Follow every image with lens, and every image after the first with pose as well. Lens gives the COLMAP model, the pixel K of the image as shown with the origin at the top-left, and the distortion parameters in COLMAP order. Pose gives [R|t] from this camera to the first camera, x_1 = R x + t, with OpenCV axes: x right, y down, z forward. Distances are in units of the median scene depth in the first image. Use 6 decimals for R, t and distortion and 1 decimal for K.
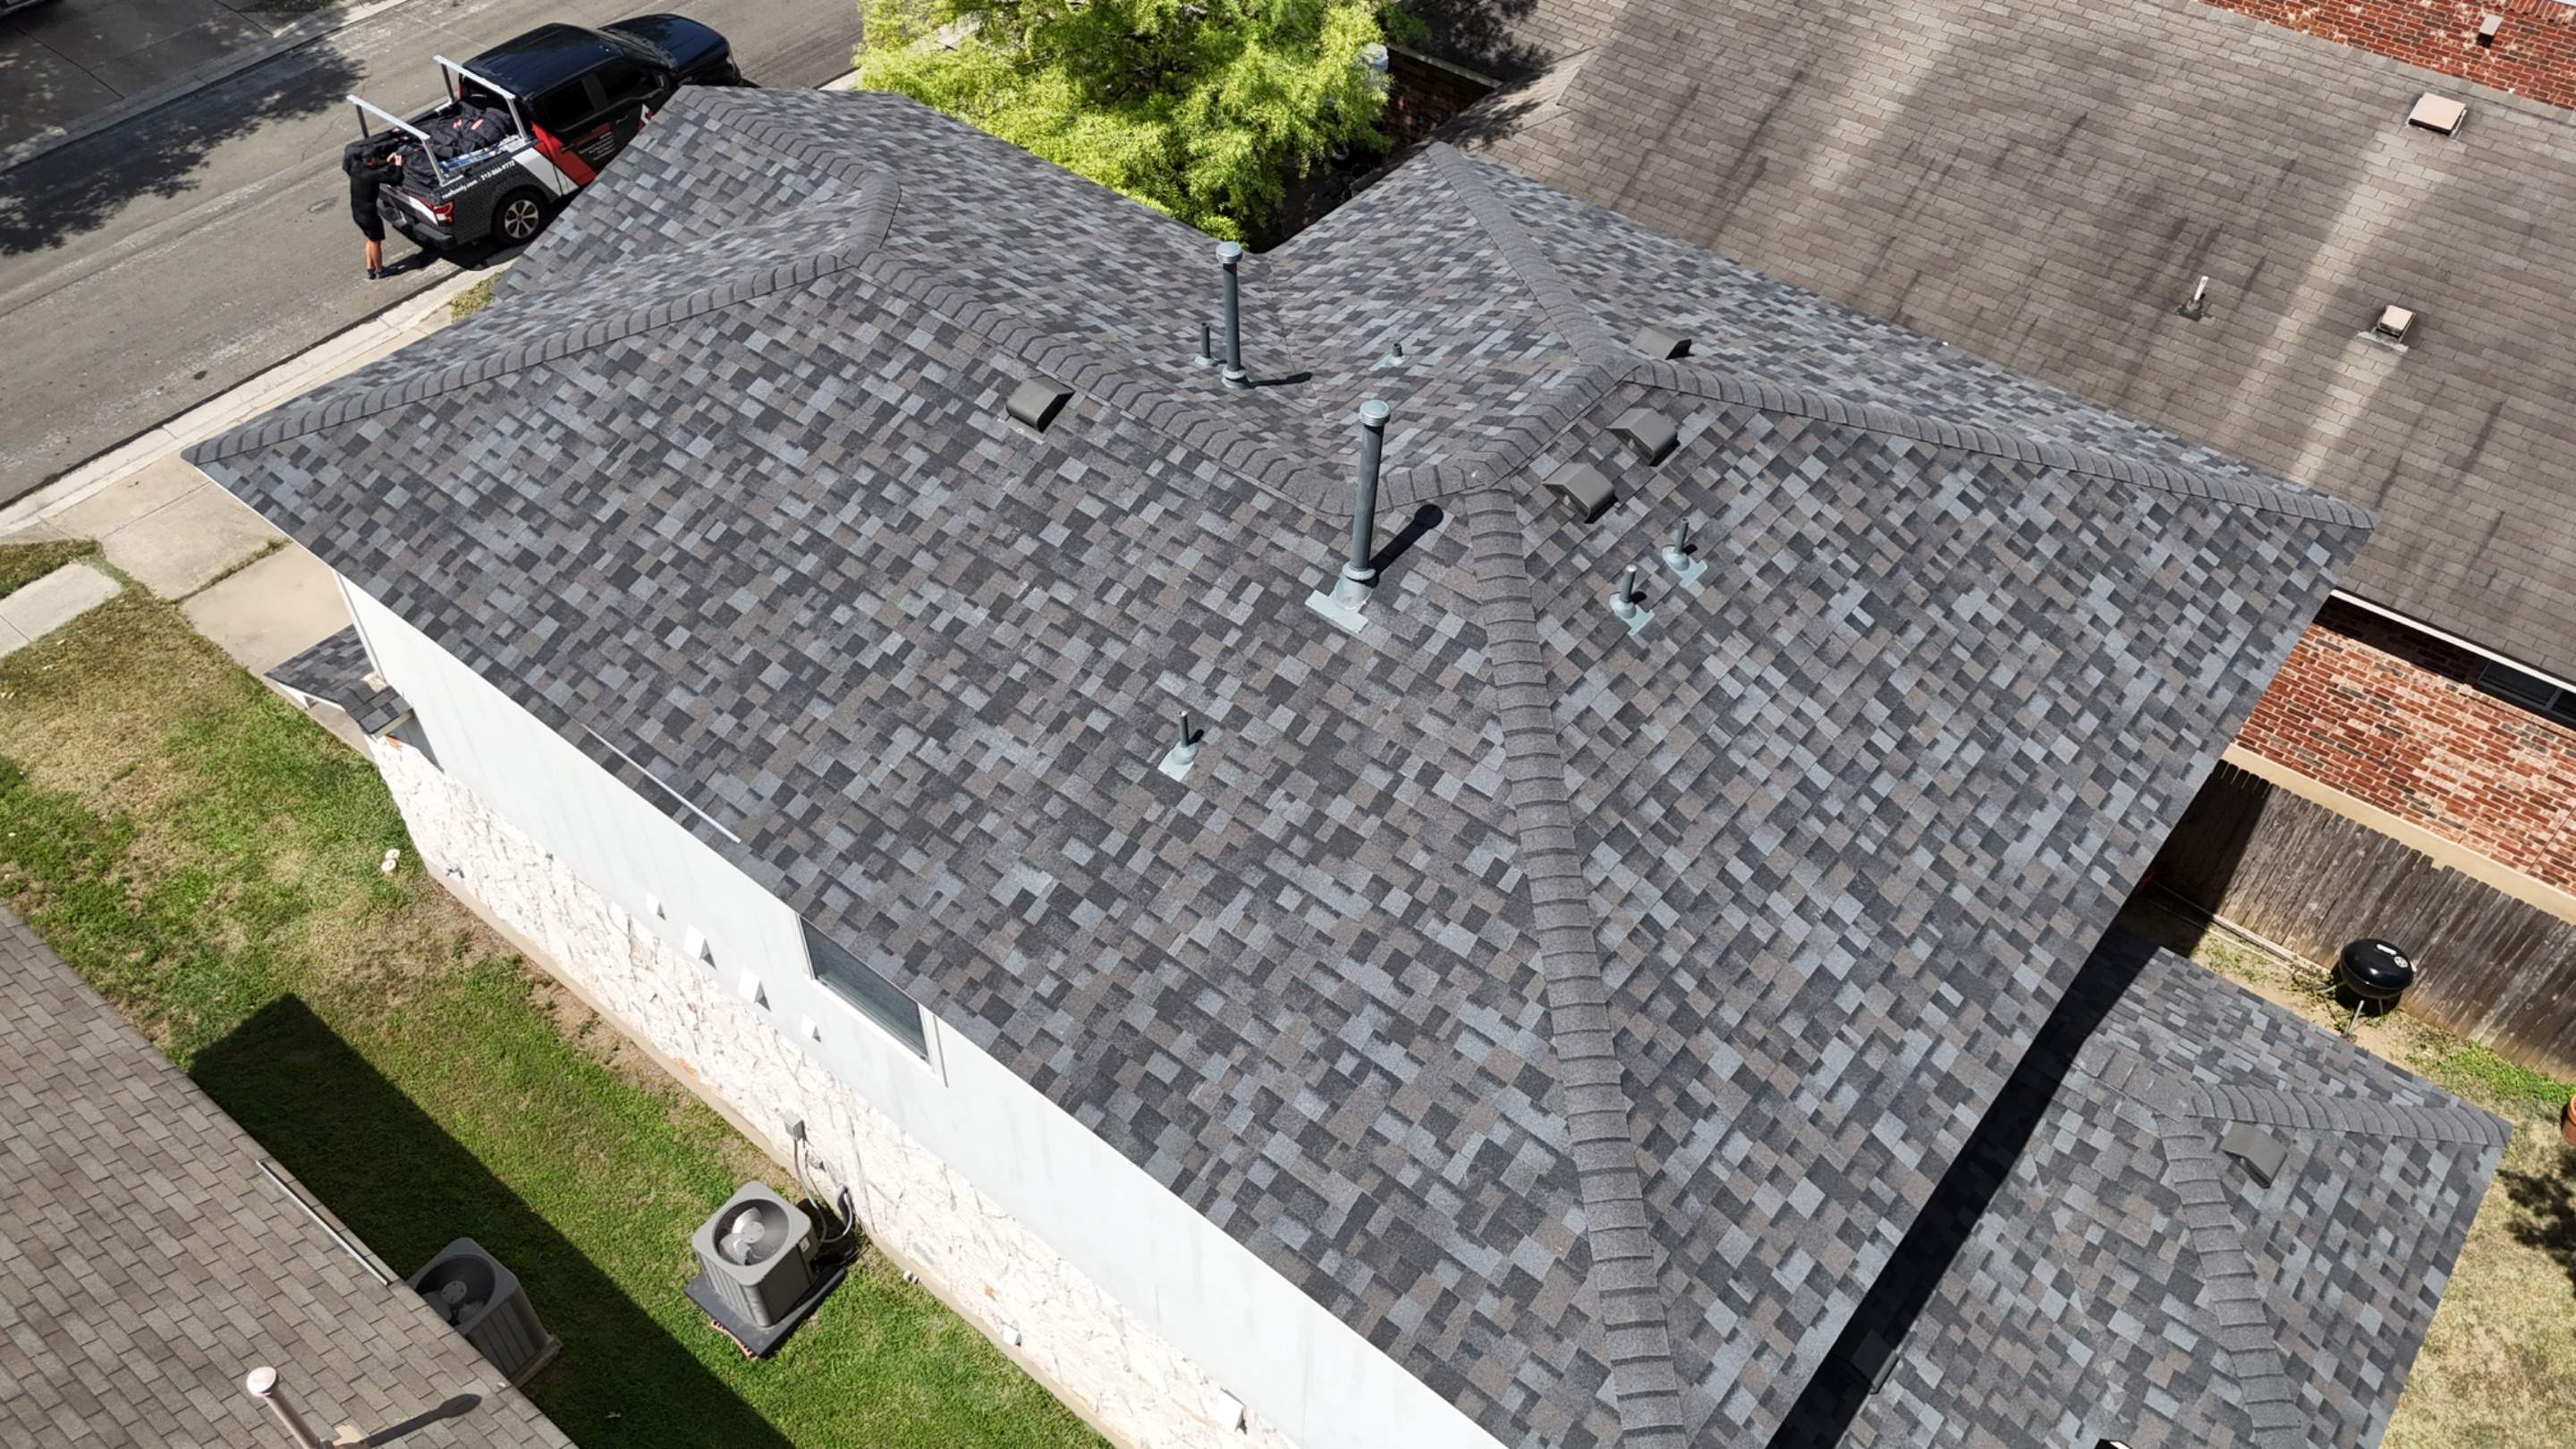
lens RADIAL K [[1894.9, 0, 1282.7], [0, 1894.9, 737.9], [0, 0, 1]] dist [0.078868, -0.080103]
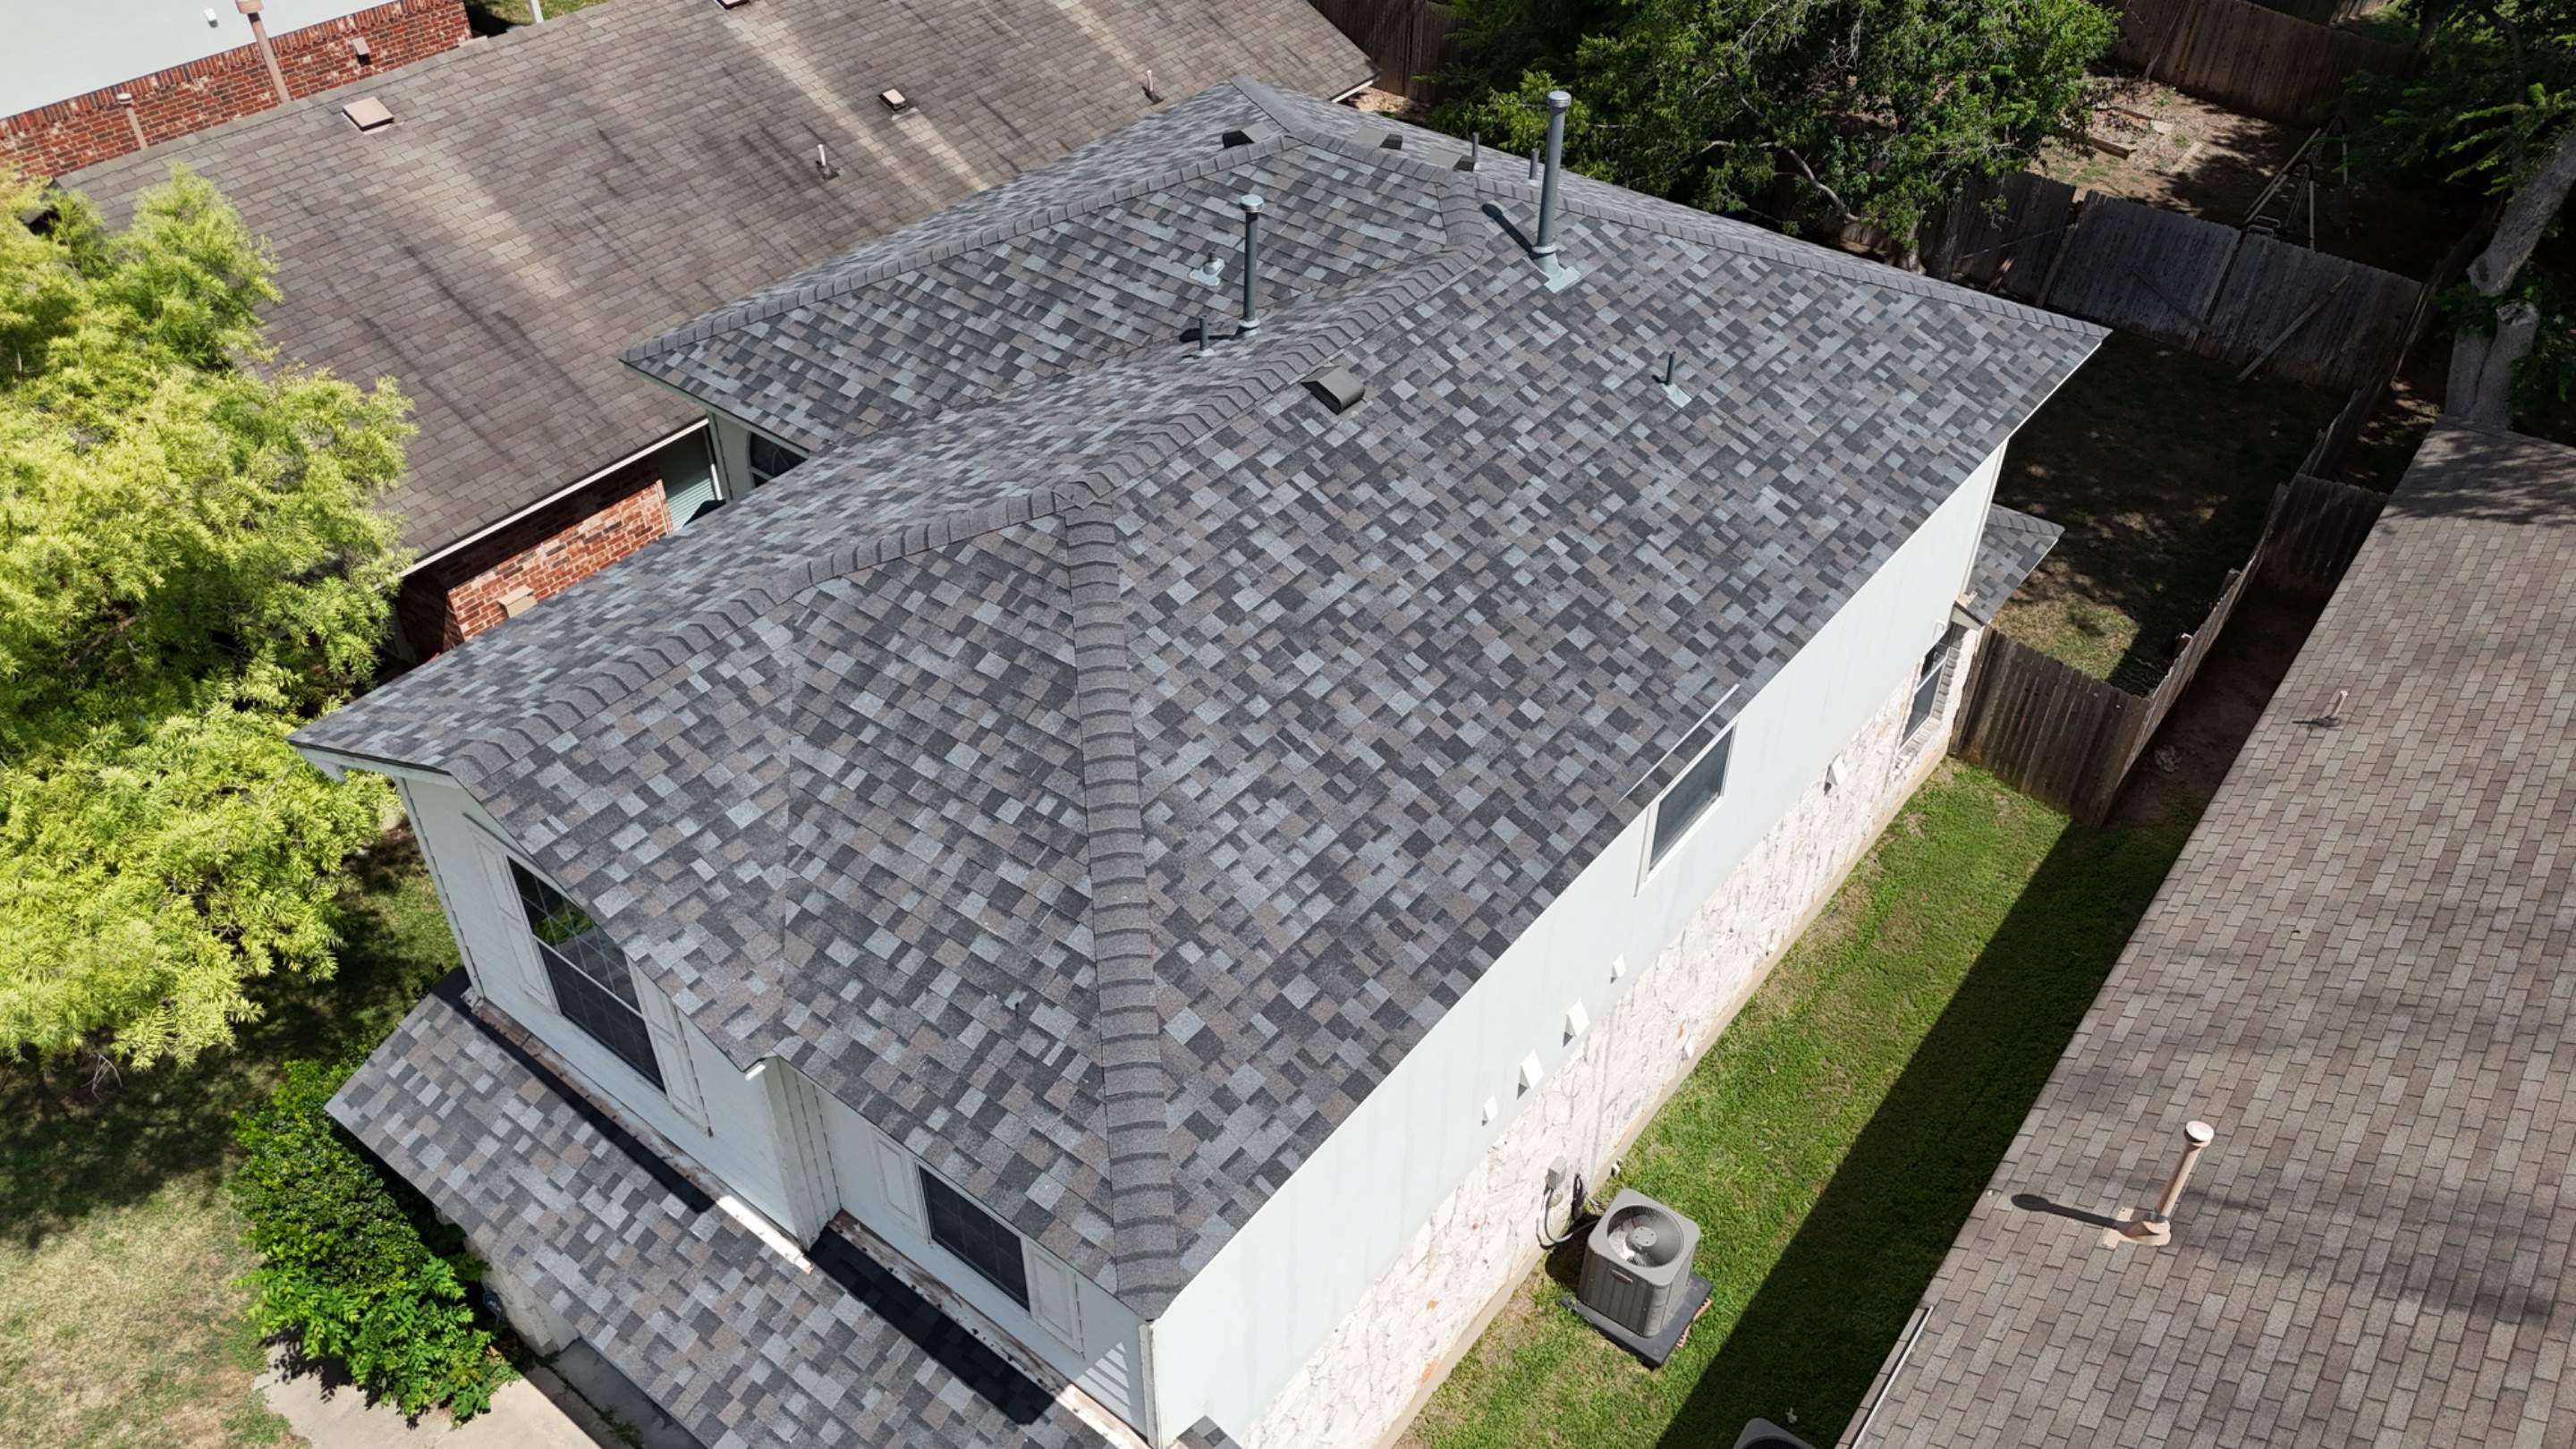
lens RADIAL K [[1894.9, 0, 1282.9], [0, 1894.9, 736.9], [0, 0, 1]] dist [0.078868, -0.080103]
pose [[-0.016455, -0.645752, 0.763370, -1.073646], [0.714353, 0.526600, 0.460861, -0.589426], [-0.699592, 0.552899, 0.452629, 0.658163]]
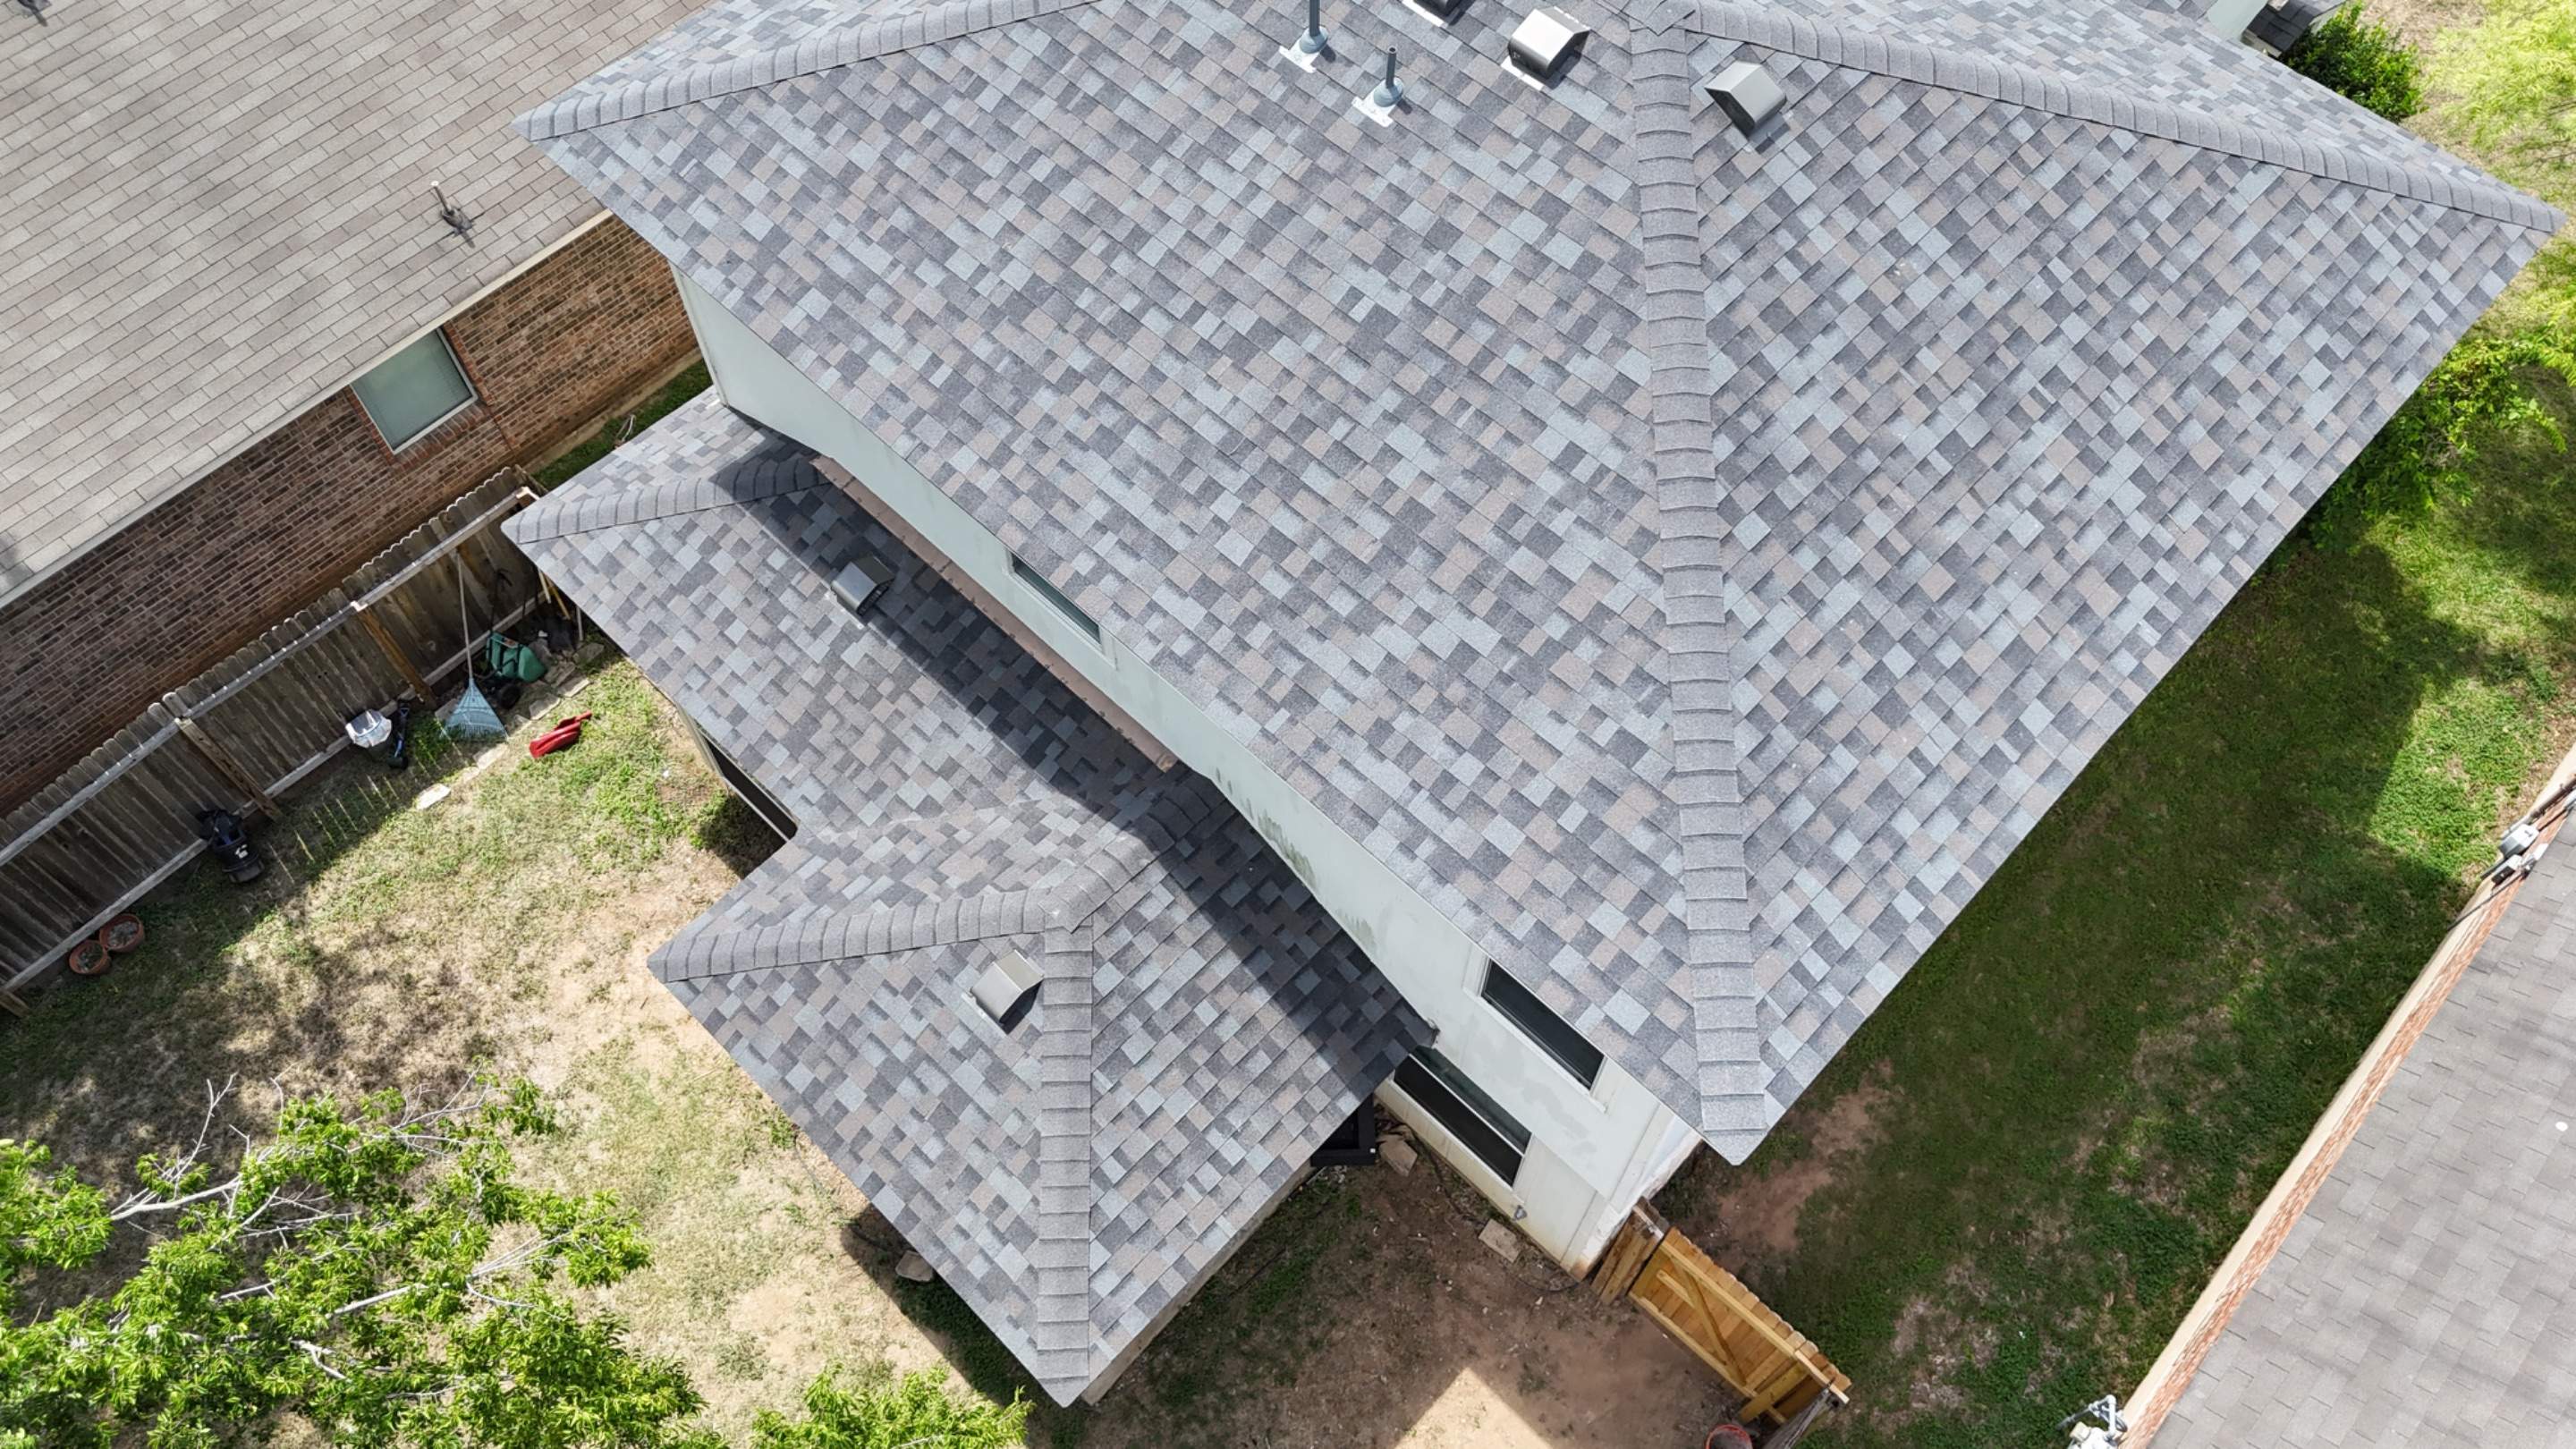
lens RADIAL K [[1894.9, 0, 1283.5], [0, 1894.9, 733.3], [0, 0, 1]] dist [0.078868, -0.080103]
pose [[-0.083262, 0.852567, -0.515943, 0.900010], [-0.720962, 0.305887, 0.621810, -0.508097], [0.687955, 0.423748, 0.589199, 0.524945]]
